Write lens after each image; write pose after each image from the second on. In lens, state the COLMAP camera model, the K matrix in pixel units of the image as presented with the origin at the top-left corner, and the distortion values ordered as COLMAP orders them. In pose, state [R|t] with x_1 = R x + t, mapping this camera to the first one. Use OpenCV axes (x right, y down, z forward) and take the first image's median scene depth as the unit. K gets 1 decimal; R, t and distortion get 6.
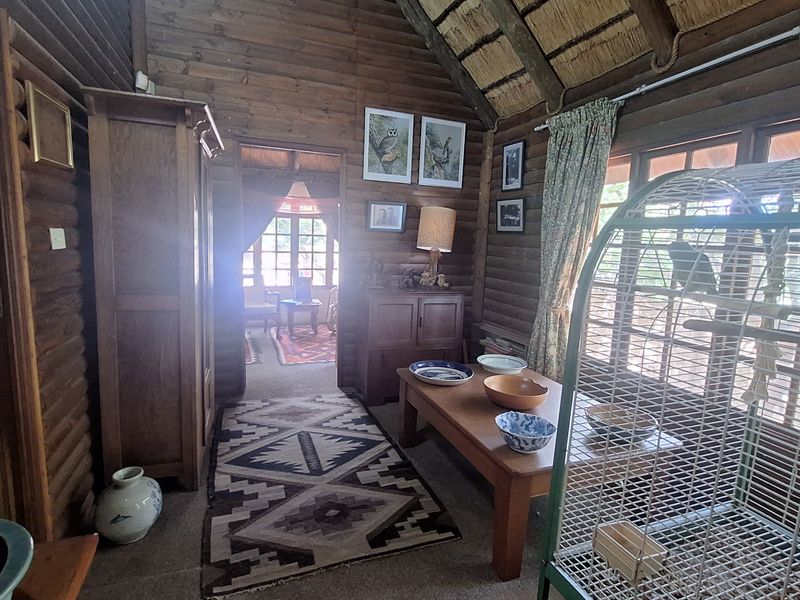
lens RADIAL K [[427.4, 0, 401.3], [0, 427.4, 298.6], [0, 0, 1]] dist [0.000208, 0.000012]
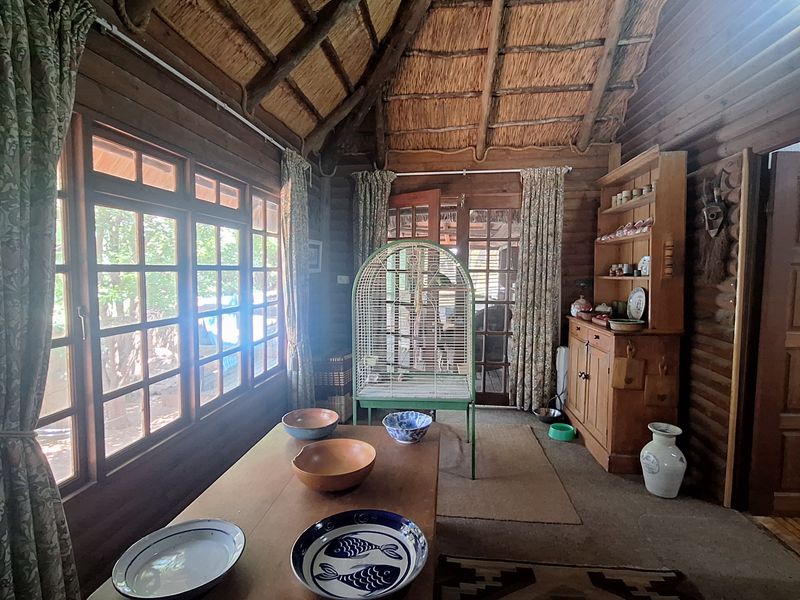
lens RADIAL K [[427.4, 0, 400.2], [0, 427.4, 297.3], [0, 0, 1]] dist [0.000208, 0.000012]
pose [[-0.897443, -0.074203, 0.434844, -0.174149], [0.022110, 0.976946, 0.212339, -0.271751], [-0.440576, 0.200177, -0.875113, 1.800043]]
